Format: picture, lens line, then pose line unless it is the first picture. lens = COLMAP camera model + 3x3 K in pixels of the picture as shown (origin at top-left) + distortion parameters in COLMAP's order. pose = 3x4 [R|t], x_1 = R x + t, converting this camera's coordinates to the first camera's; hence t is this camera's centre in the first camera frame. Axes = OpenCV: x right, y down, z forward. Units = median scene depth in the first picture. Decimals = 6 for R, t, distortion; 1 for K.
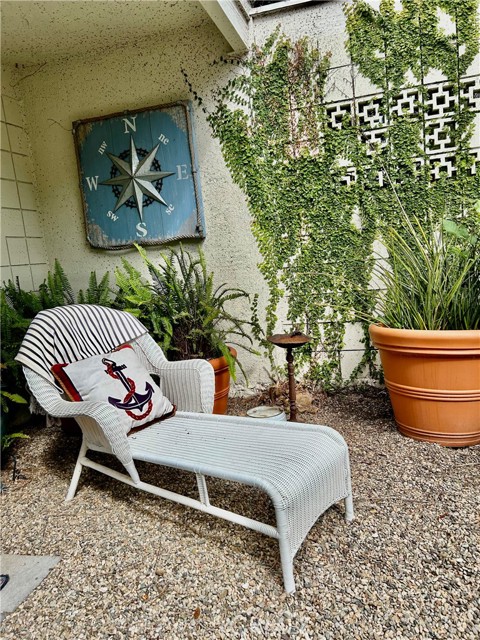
lens RADIAL K [[484.2, 0, 240.1], [0, 484.2, 320.3], [0, 0, 1]] dist [-0.008486, -0.007206]
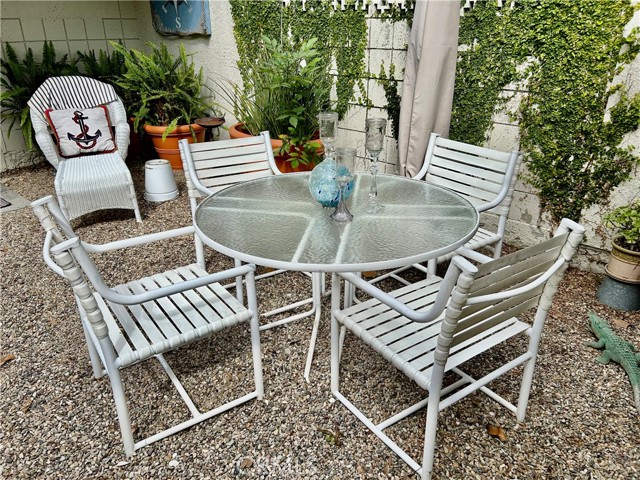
lens RADIAL K [[484.2, 0, 320.2], [0, 484.2, 239.8], [0, 0, 1]] dist [-0.008486, -0.007206]
pose [[0.892549, 0.275548, -0.356971, 1.264133], [-0.153438, 0.929937, 0.334177, -0.207697], [0.424043, -0.243497, 0.872294, -0.267389]]
